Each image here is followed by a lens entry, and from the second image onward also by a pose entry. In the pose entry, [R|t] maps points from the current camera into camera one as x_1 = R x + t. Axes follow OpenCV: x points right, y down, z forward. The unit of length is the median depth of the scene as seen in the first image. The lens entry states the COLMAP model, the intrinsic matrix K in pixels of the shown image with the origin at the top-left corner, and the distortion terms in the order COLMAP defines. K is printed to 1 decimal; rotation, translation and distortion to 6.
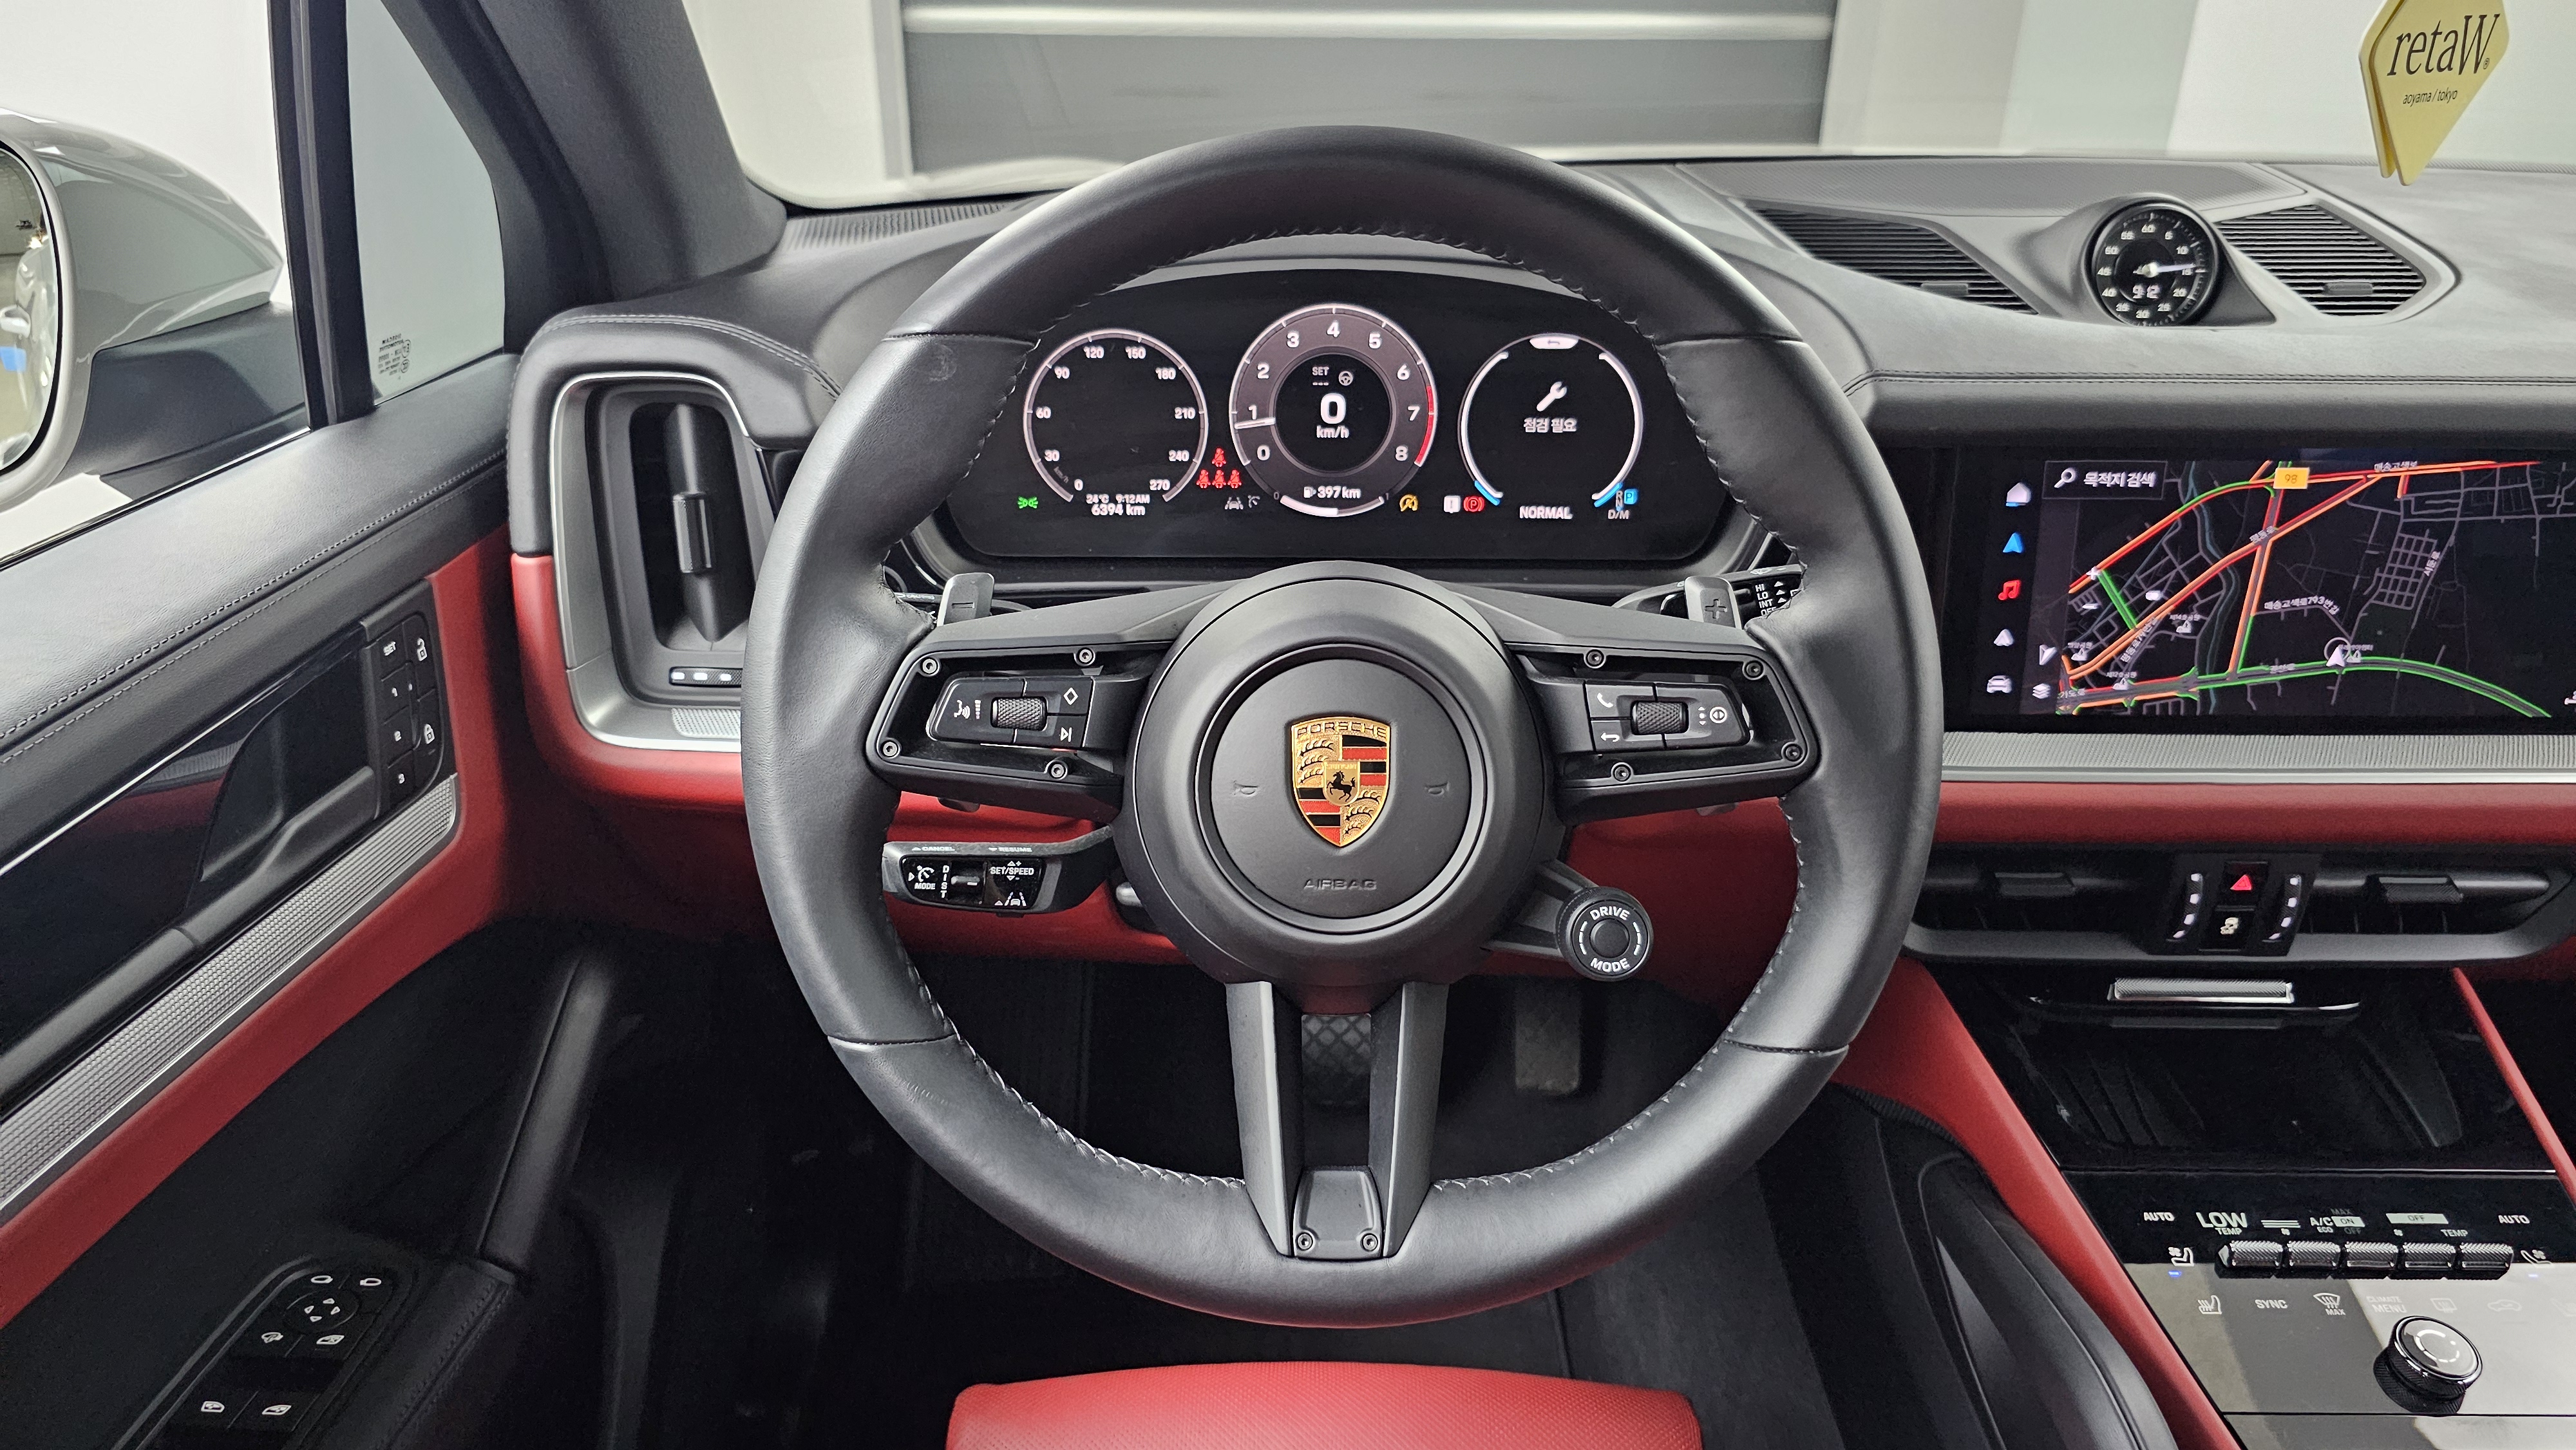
lens RADIAL K [[1701.0, 0, 1288.0], [0, 1701.0, 725.0], [0, 0, 1]] dist [0.077190, -0.090002]
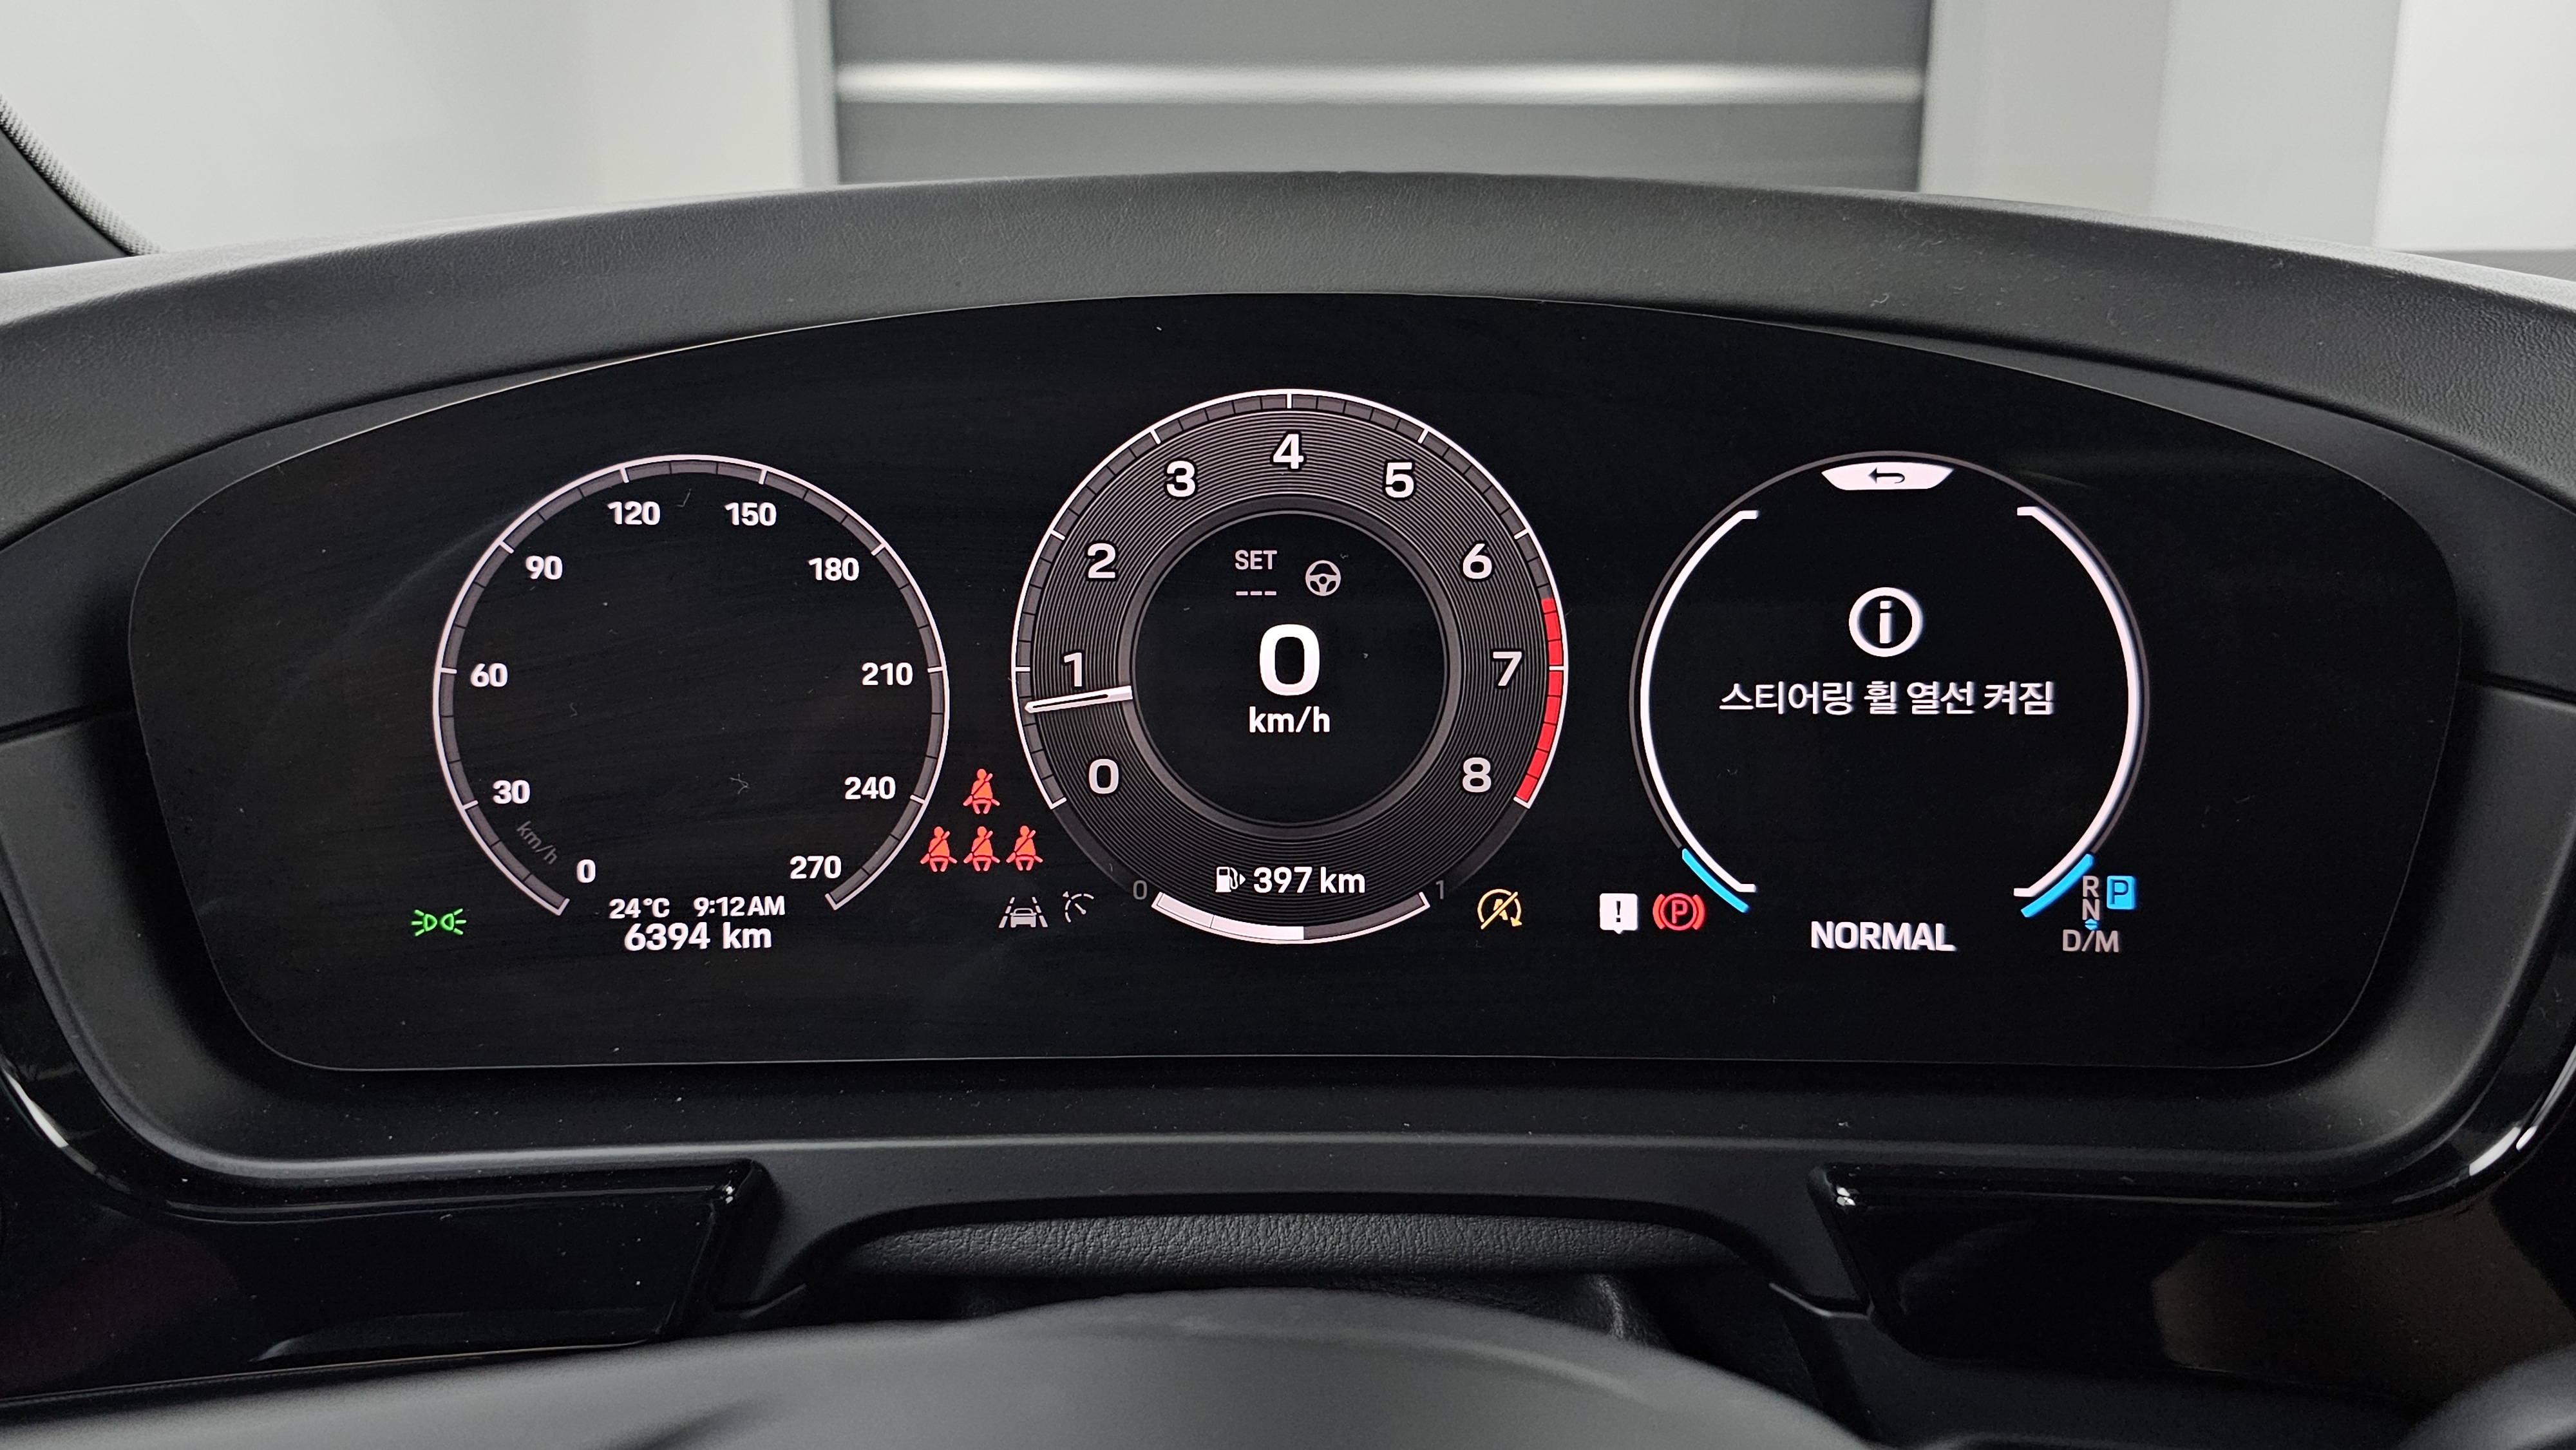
lens RADIAL K [[1029.2, 0, 1288.0], [0, 1029.2, 725.0], [0, 0, 1]] dist [0.001198, -0.042783]
pose [[0.999898, -0.009609, -0.010568, 0.028273], [0.007326, 0.980166, -0.198042, -0.126872], [0.012261, 0.197944, 0.980137, 0.782291]]
